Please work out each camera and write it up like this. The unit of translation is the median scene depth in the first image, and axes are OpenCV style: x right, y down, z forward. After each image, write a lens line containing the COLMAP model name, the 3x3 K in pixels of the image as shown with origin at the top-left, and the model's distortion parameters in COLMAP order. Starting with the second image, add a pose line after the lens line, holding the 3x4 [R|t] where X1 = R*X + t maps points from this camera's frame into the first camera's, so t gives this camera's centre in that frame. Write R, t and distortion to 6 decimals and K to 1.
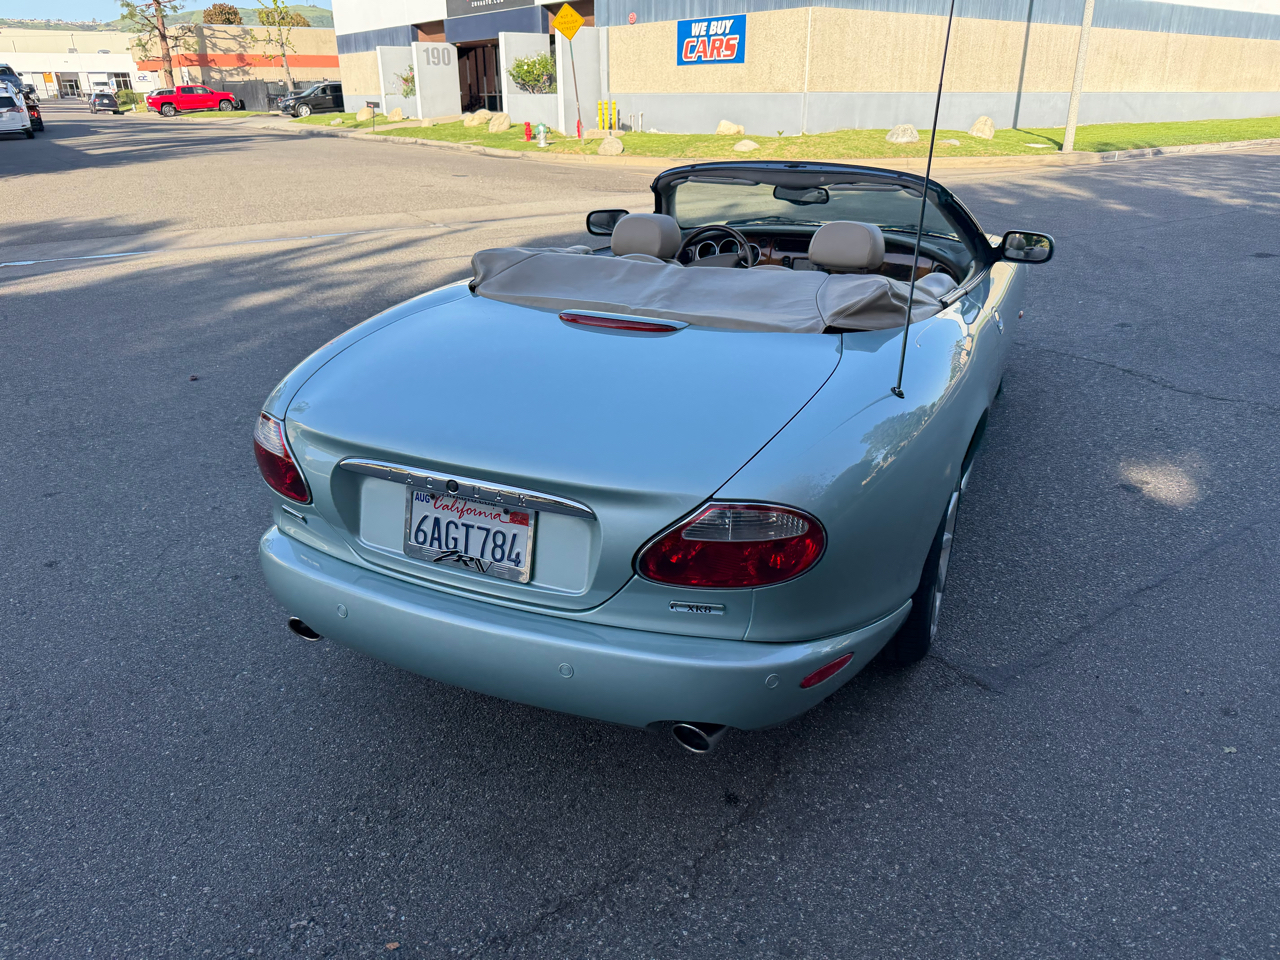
lens RADIAL K [[908.1, 0, 644.9], [0, 908.1, 484.7], [0, 0, 1]] dist [0.007222, -0.018757]
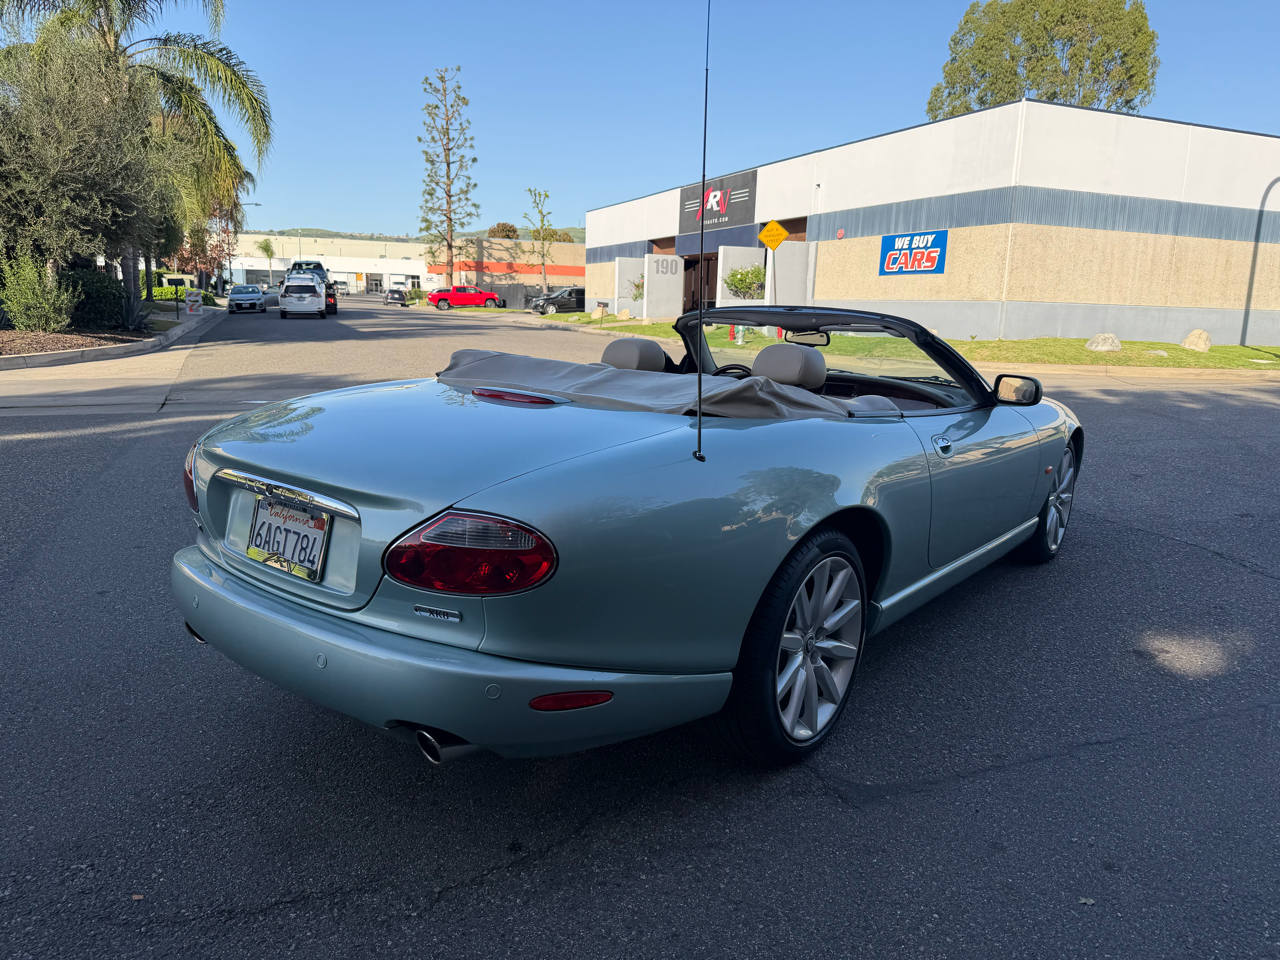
lens RADIAL K [[898.9, 0, 645.3], [0, 898.9, 478.6], [0, 0, 1]] dist [0.058949, -0.101103]
pose [[0.969898, 0.076199, -0.231281, 0.035173], [-0.123991, 0.971972, -0.199740, 0.010751], [0.209579, 0.222404, 0.952162, -0.000746]]
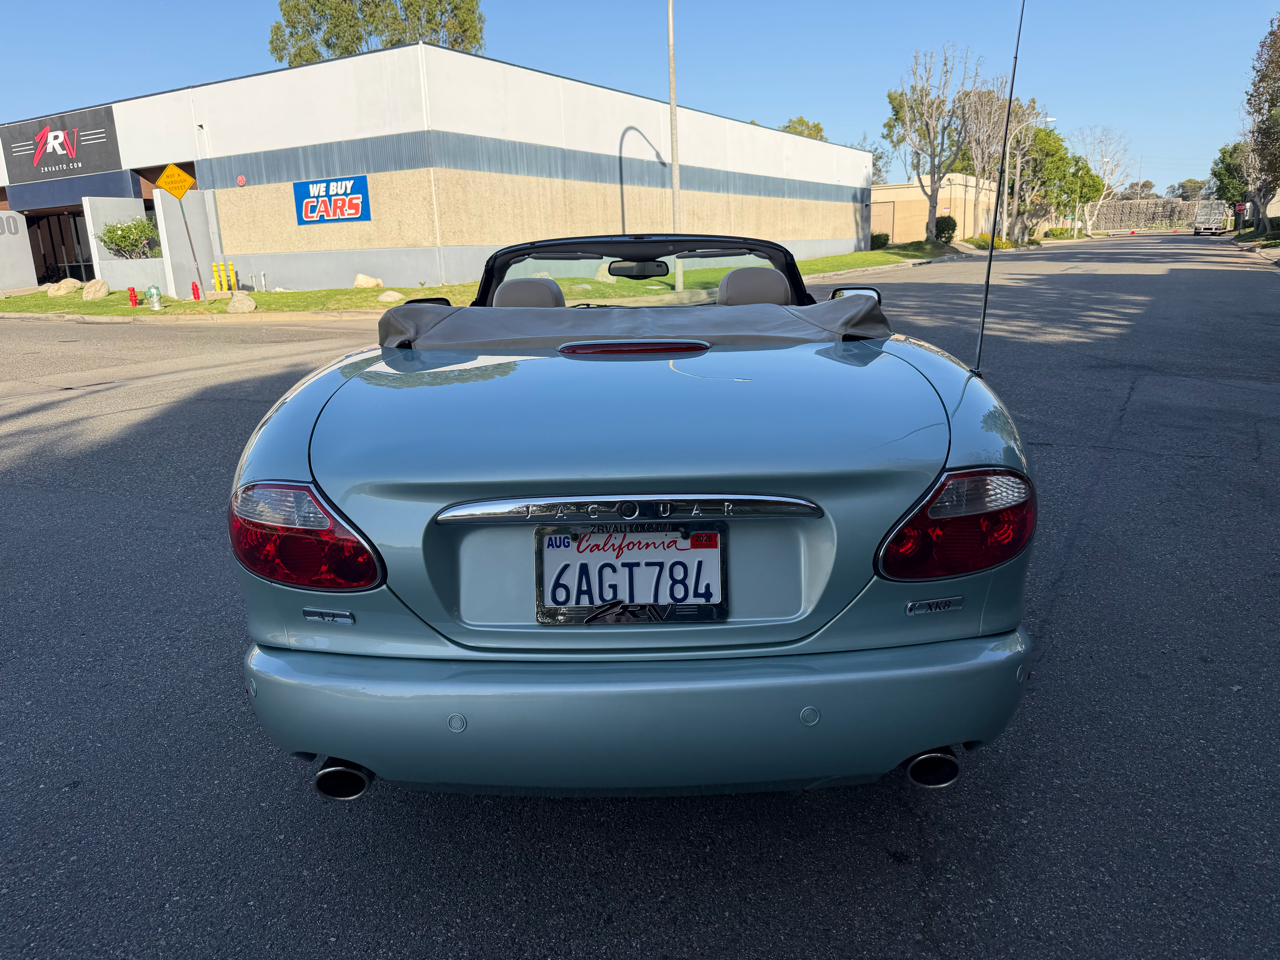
lens RADIAL K [[908.1, 0, 644.9], [0, 908.1, 484.7], [0, 0, 1]] dist [0.007222, -0.018757]
pose [[0.916042, -0.126131, 0.380733, -0.032936], [0.186049, 0.974586, -0.124768, 0.005411], [-0.355320, 0.185128, 0.916229, 0.018724]]
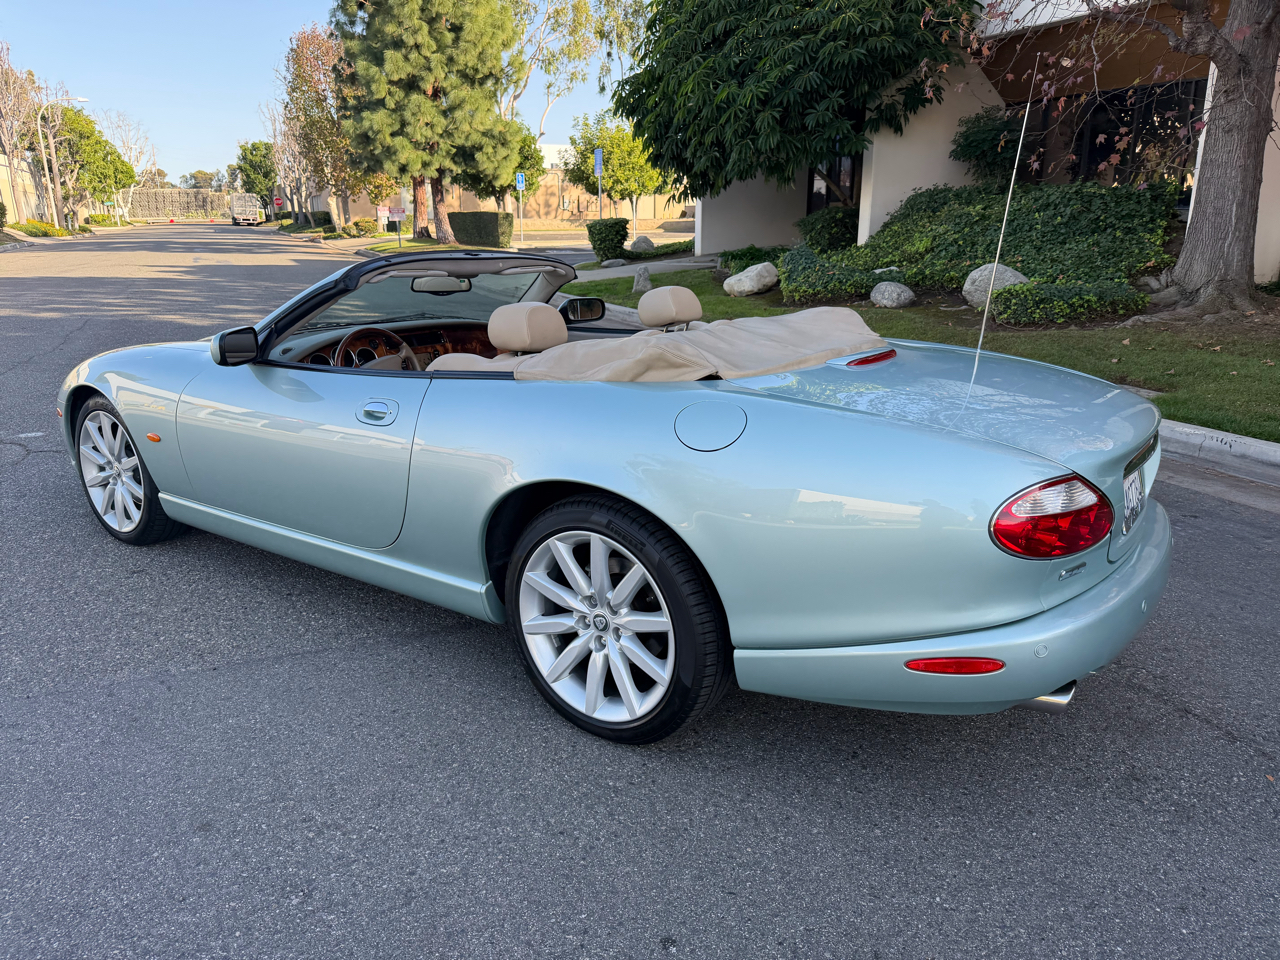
lens RADIAL K [[907.5, 0, 633.7], [0, 907.5, 478.8], [0, 0, 1]] dist [0.027501, -0.050774]
pose [[0.209371, -0.265815, 0.941013, -0.106742], [0.390203, 0.905113, 0.168856, -0.031213], [-0.896608, 0.331833, 0.293226, 0.087043]]
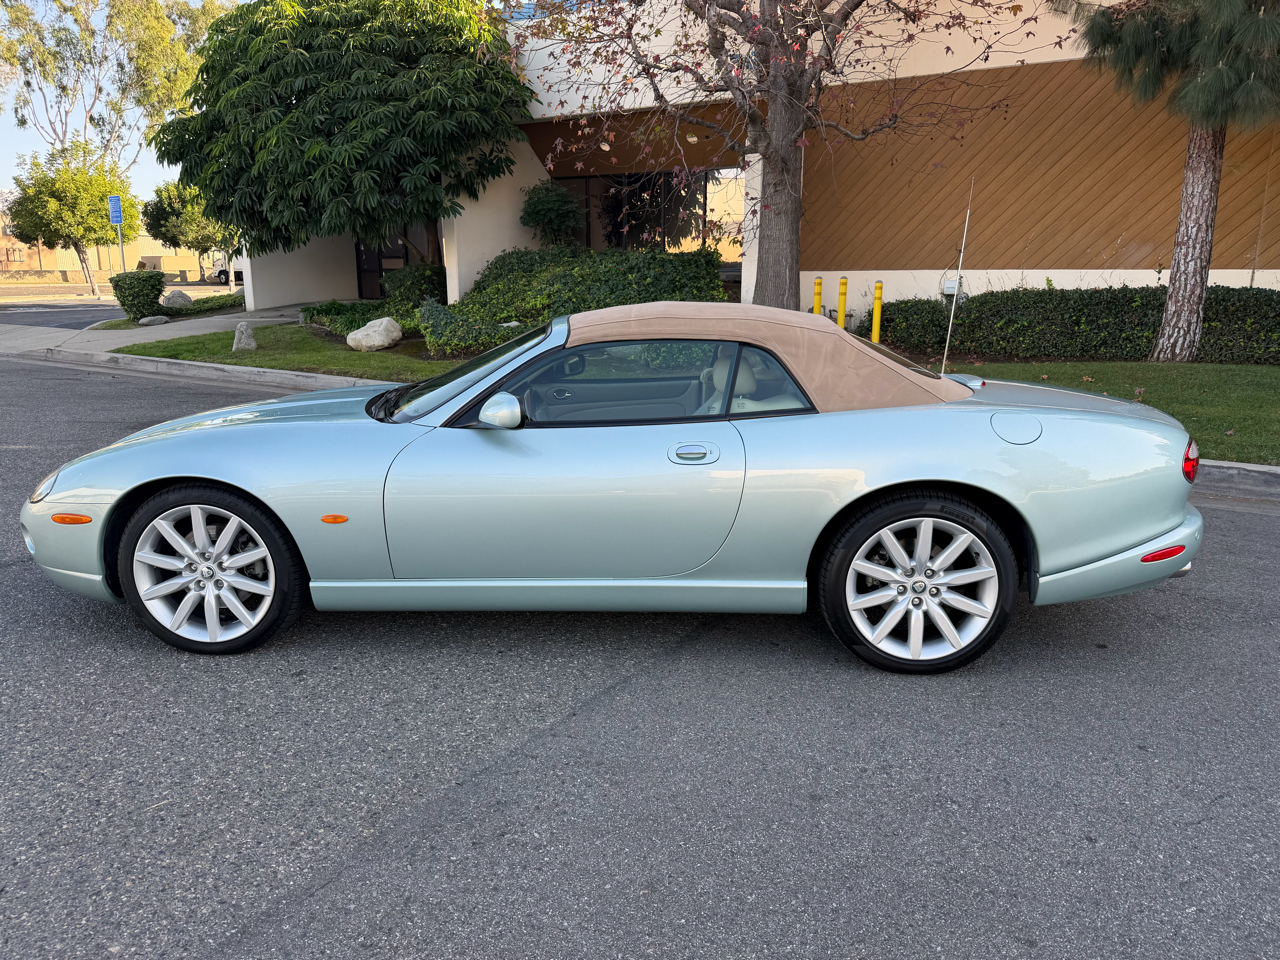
lens RADIAL K [[908.1, 0, 644.9], [0, 908.1, 484.7], [0, 0, 1]] dist [0.007222, -0.018757]
pose [[-0.363757, -0.208786, 0.907794, -0.120215], [0.366517, 0.863865, 0.345547, -0.071871], [-0.856356, 0.458417, -0.237713, 0.176386]]
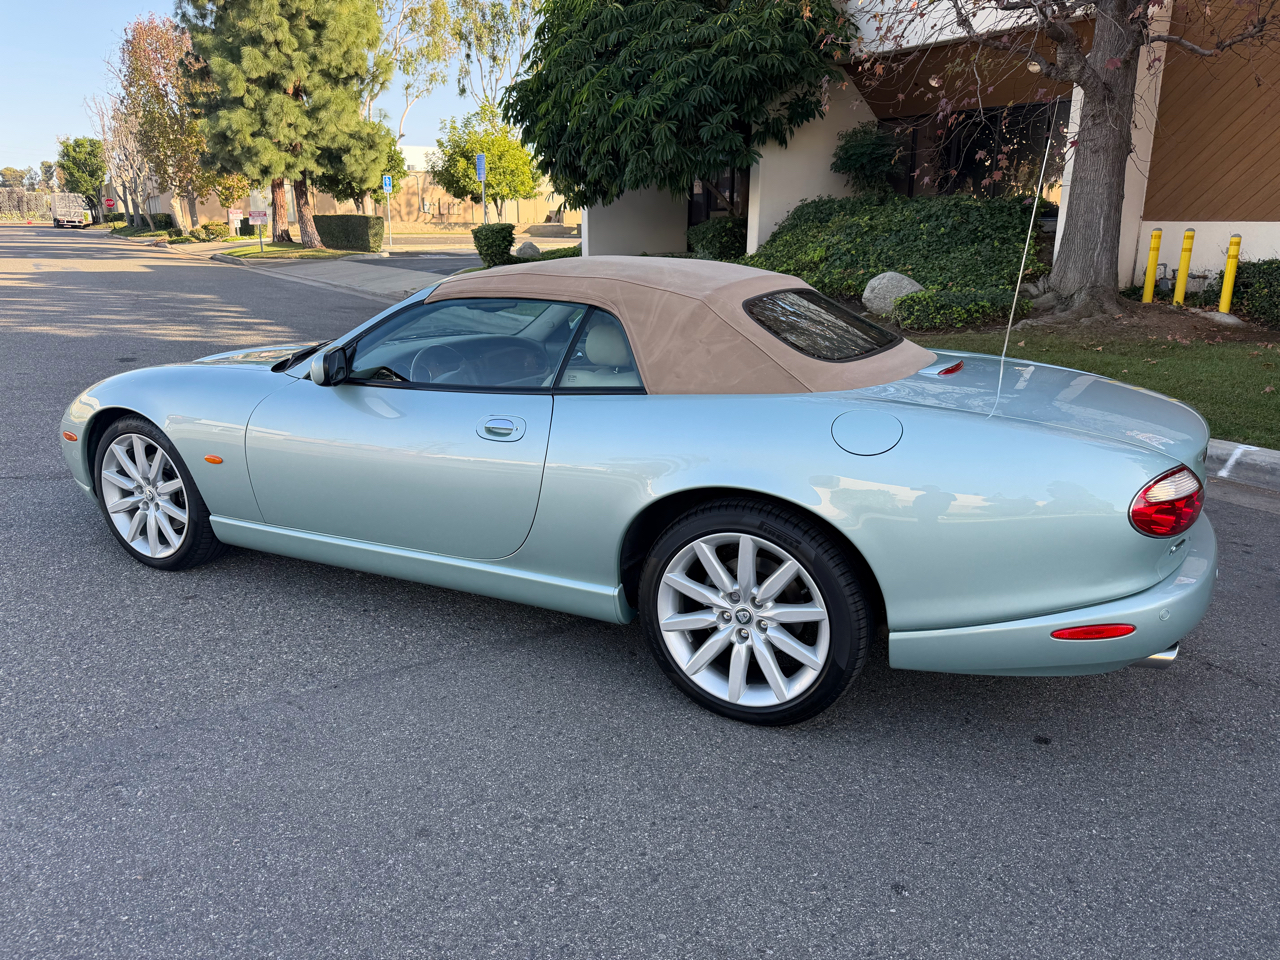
lens RADIAL K [[908.1, 0, 632.5], [0, 908.1, 485.1], [0, 0, 1]] dist [0.037558, -0.065032]
pose [[0.058784, -0.271997, 0.960501, -0.117834], [0.392954, 0.890791, 0.228207, -0.044391], [-0.917677, 0.364018, 0.159246, 0.111807]]
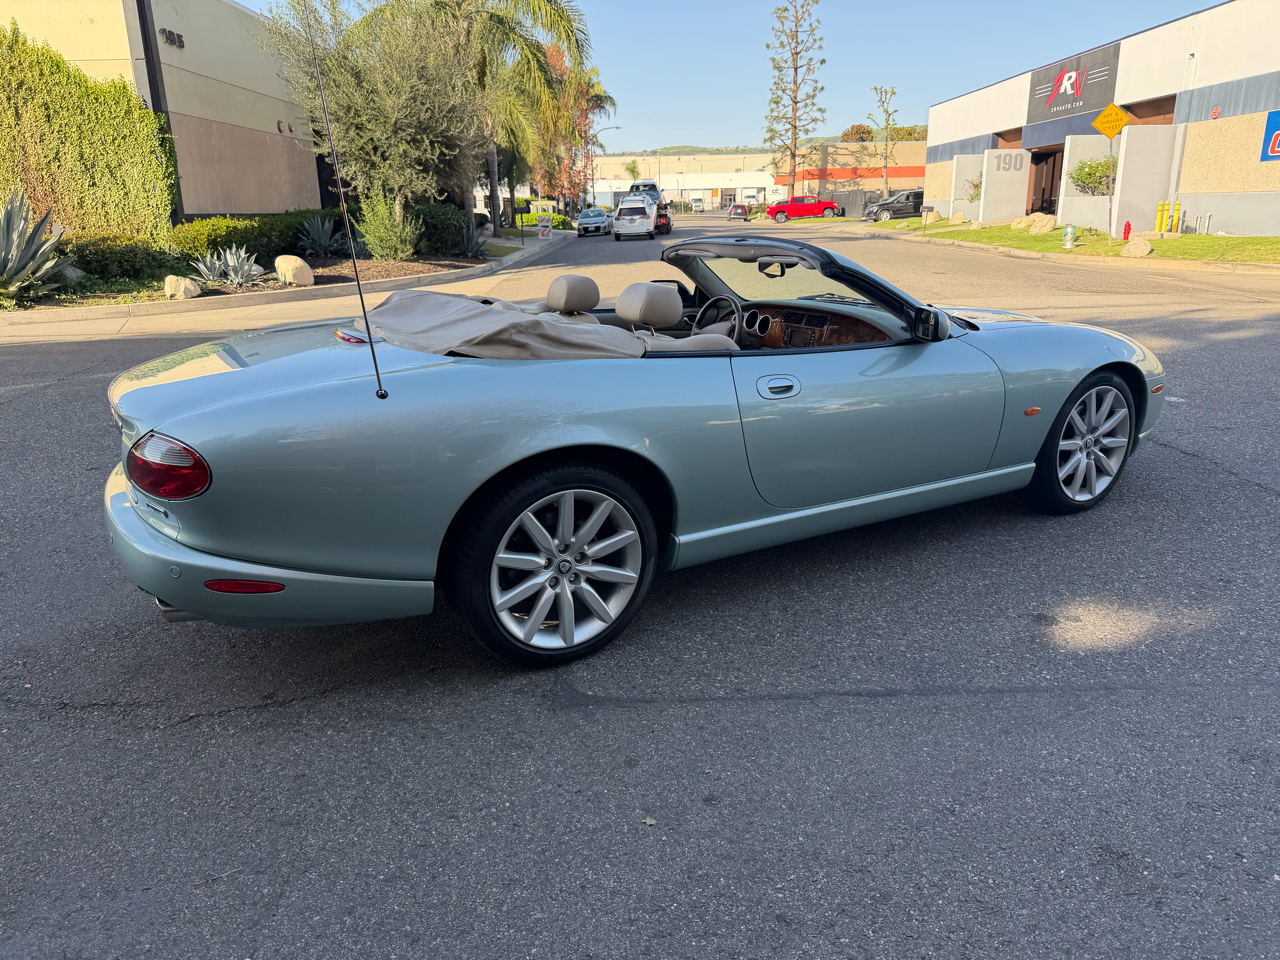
lens RADIAL K [[895.1, 0, 641.9], [0, 895.1, 491.7], [0, 0, 1]] dist [0.007350, -0.017672]
pose [[0.810217, 0.164129, -0.562681, 0.095703], [-0.216014, 0.976035, -0.026343, -0.001202], [0.544872, 0.142890, 0.826254, 0.015486]]
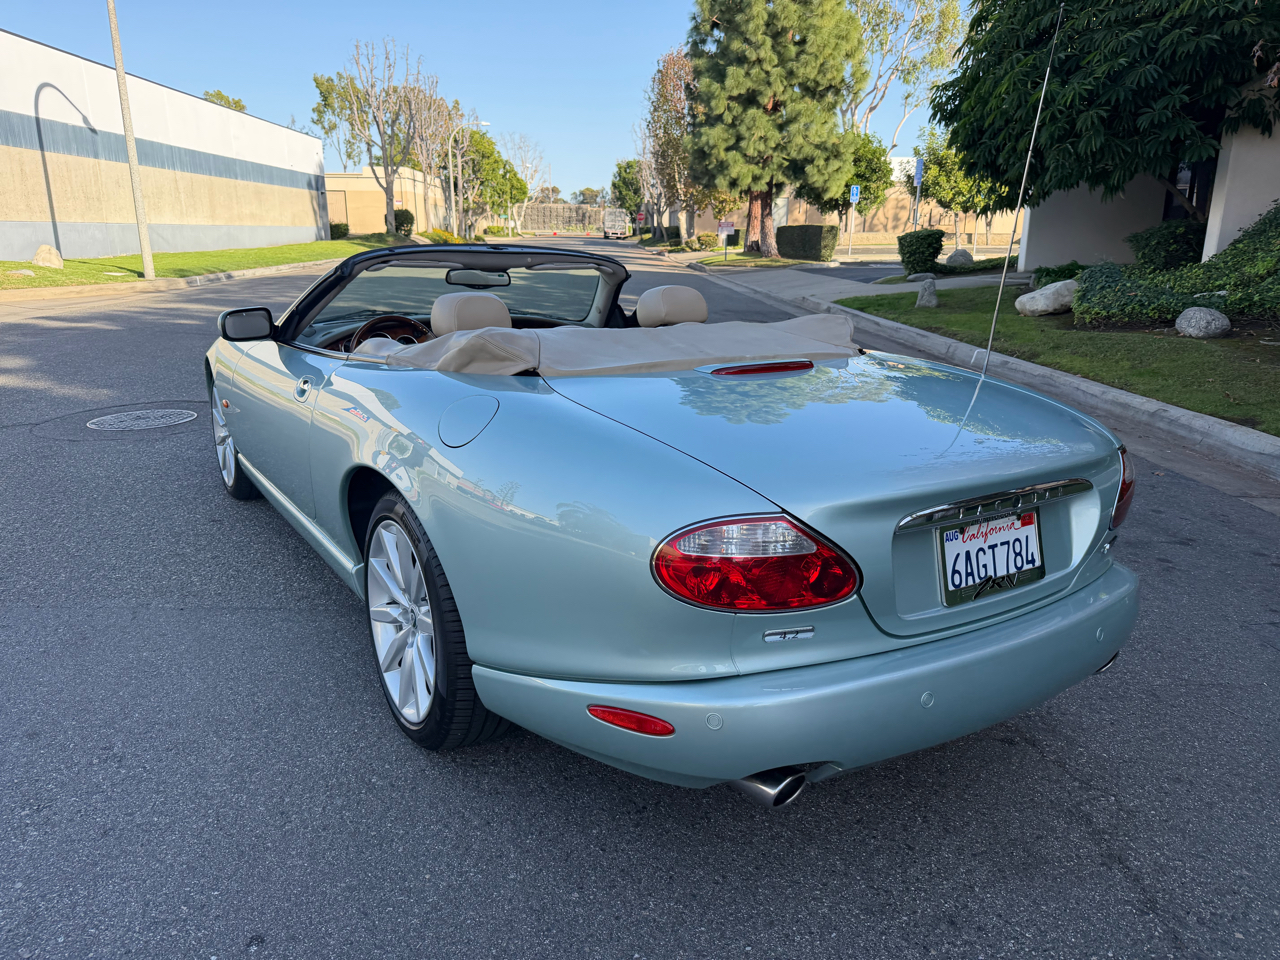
lens RADIAL K [[904.4, 0, 644.6], [0, 904.4, 493.1], [0, 0, 1]] dist [0.034138, -0.053380]
pose [[0.545711, -0.222543, 0.807882, -0.082065], [0.322604, 0.945577, 0.042560, -0.011979], [-0.773386, 0.237400, 0.587805, 0.048941]]
